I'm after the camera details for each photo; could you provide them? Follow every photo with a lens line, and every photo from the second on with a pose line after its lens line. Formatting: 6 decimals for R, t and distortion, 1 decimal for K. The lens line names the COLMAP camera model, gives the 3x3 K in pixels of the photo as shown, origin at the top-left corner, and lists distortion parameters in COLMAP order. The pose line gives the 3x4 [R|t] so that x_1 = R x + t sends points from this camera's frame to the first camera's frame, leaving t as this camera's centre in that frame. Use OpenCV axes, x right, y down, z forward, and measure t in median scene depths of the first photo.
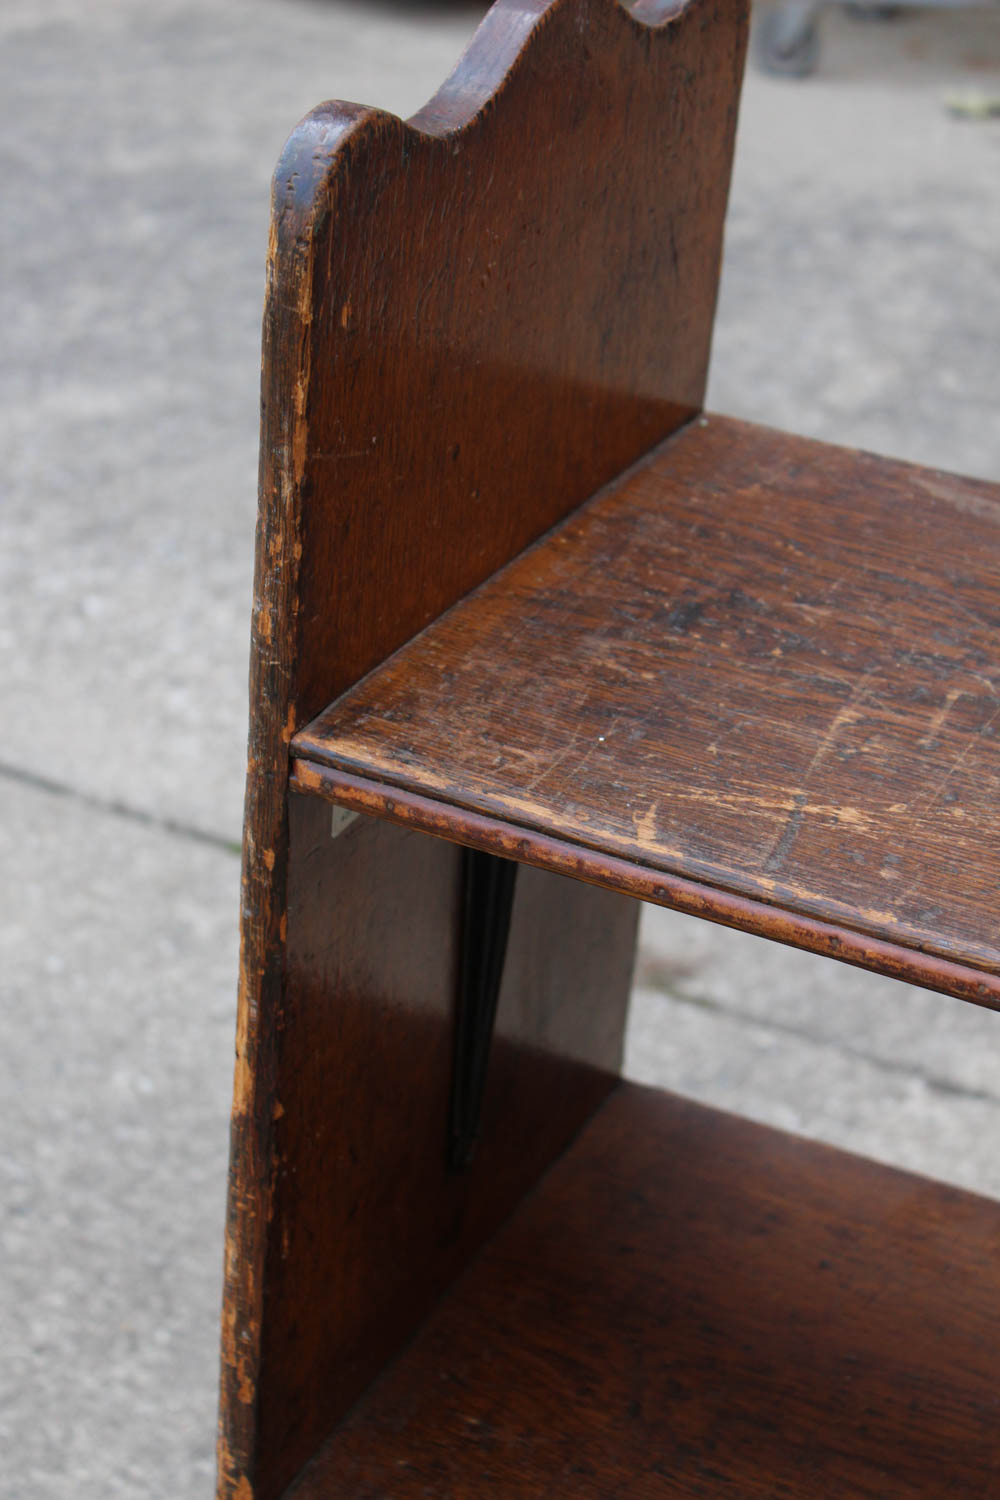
lens RADIAL K [[3035.8, 0, 500.0], [0, 3035.8, 750.0], [0, 0, 1]] dist [0.058138, 0.146343]
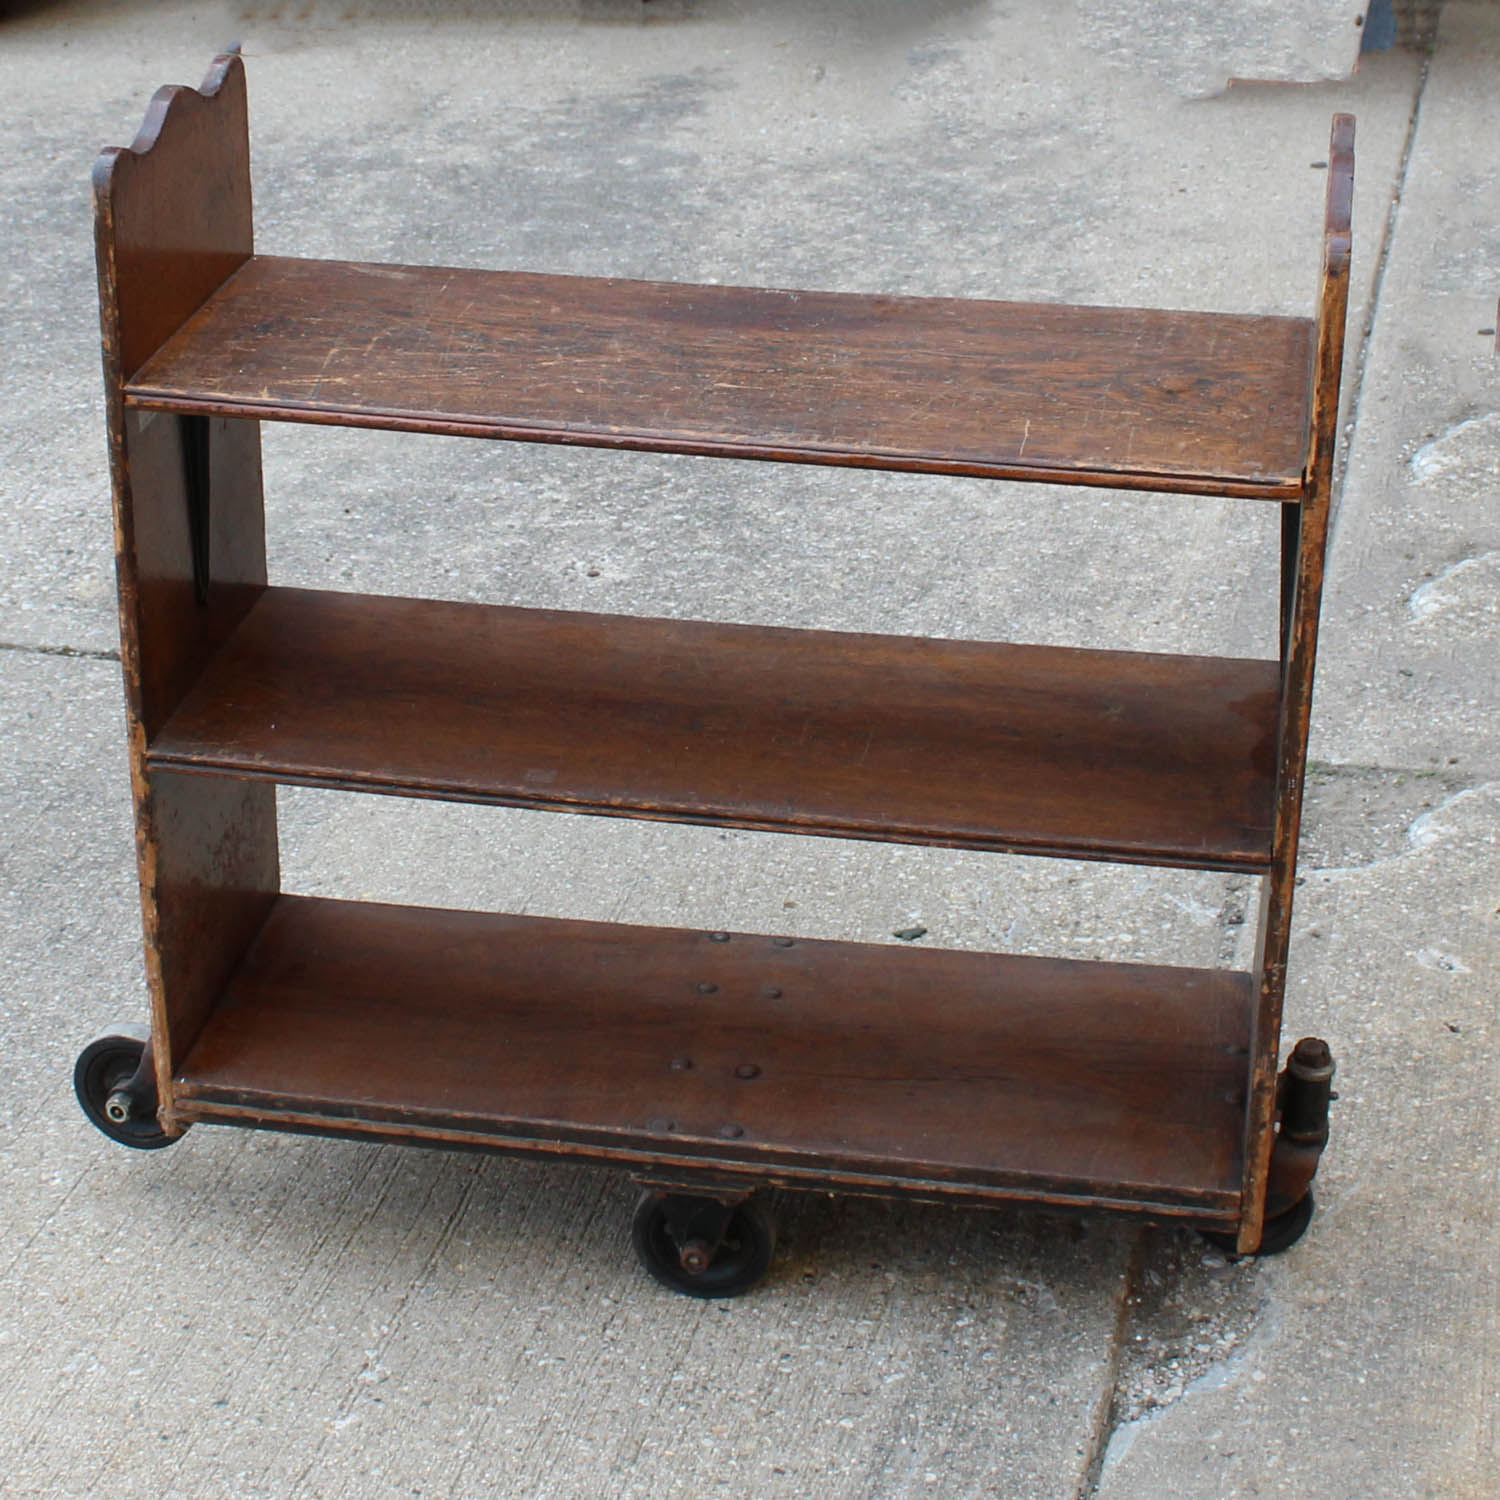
lens RADIAL K [[3835.7, 0, 750.0], [0, 3835.7, 750.0], [0, 0, 1]] dist [0.064439, -4.113387]
pose [[0.966531, -0.169790, 0.192326, -0.227198], [0.173514, 0.984828, -0.002562, 0.394014], [-0.188973, 0.035847, 0.981328, -2.244177]]
